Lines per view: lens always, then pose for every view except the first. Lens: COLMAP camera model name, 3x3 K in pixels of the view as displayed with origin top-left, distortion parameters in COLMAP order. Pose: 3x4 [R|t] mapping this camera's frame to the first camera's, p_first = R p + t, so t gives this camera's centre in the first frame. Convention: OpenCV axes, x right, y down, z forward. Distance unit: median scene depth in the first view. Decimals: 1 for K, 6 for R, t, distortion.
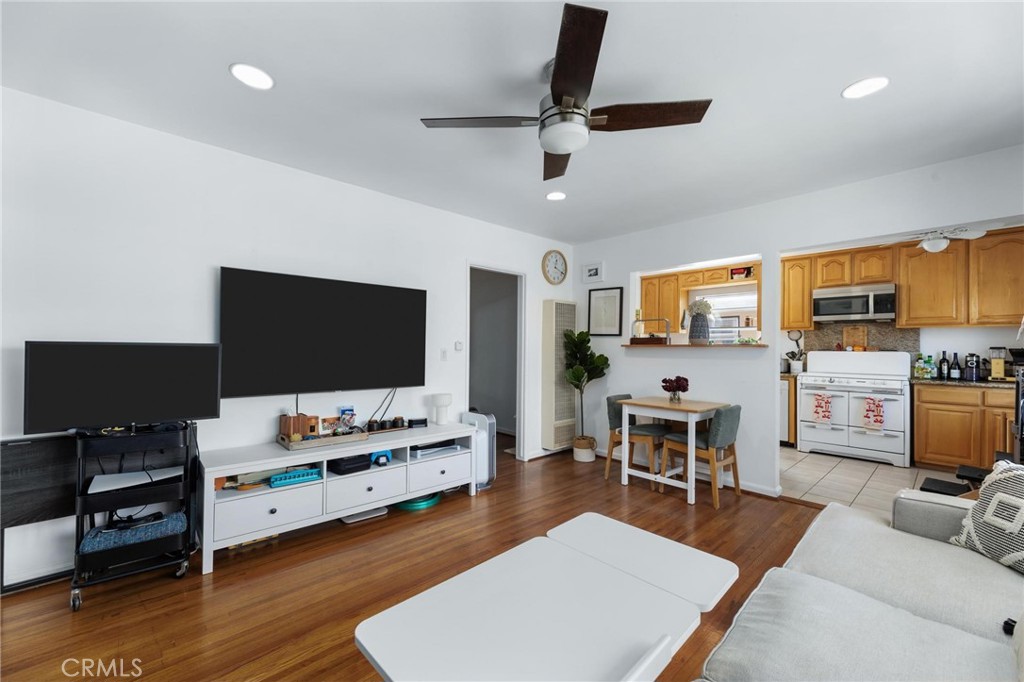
lens RADIAL K [[408.5, 0, 513.8], [0, 408.5, 346.0], [0, 0, 1]] dist [0.004291, 0.000015]
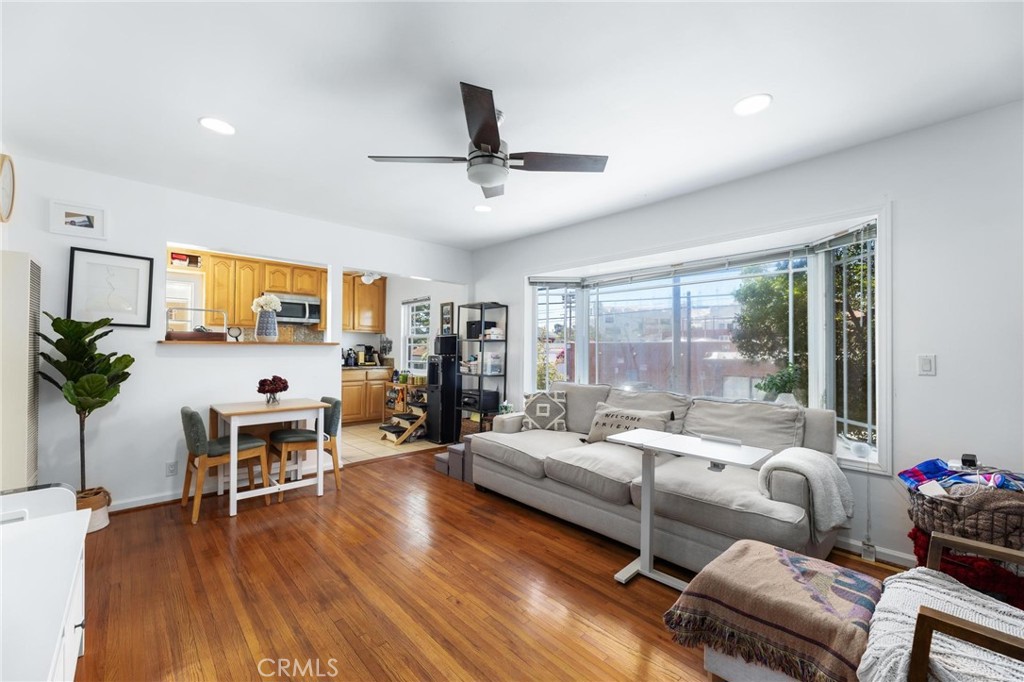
lens RADIAL K [[408.5, 0, 511.3], [0, 408.5, 346.5], [0, 0, 1]] dist [0.004291, 0.000015]
pose [[-0.004738, -0.003240, 0.999984, -0.457925], [-0.013711, 0.999901, 0.003175, -0.003343], [-0.999895, -0.013696, -0.004782, 0.392278]]
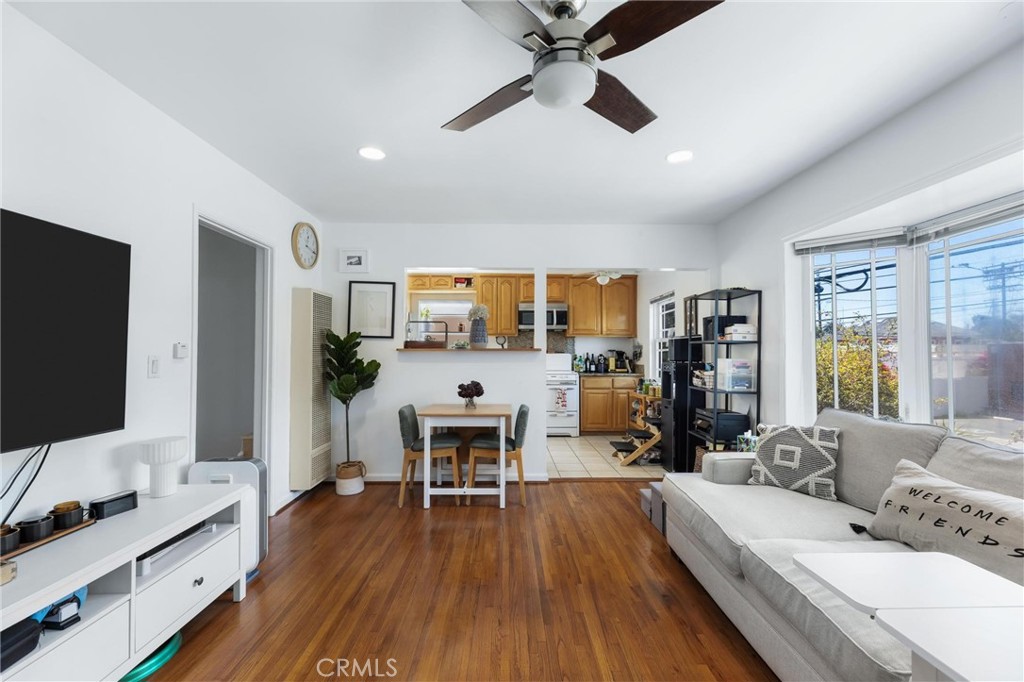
lens RADIAL K [[408.5, 0, 512.0], [0, 408.5, 346.3], [0, 0, 1]] dist [0.004291, 0.000015]
pose [[0.671627, 0.003869, 0.740879, -0.220186], [-0.000255, 0.999988, -0.004991, -0.003520], [-0.740889, 0.003163, 0.671620, 0.232370]]
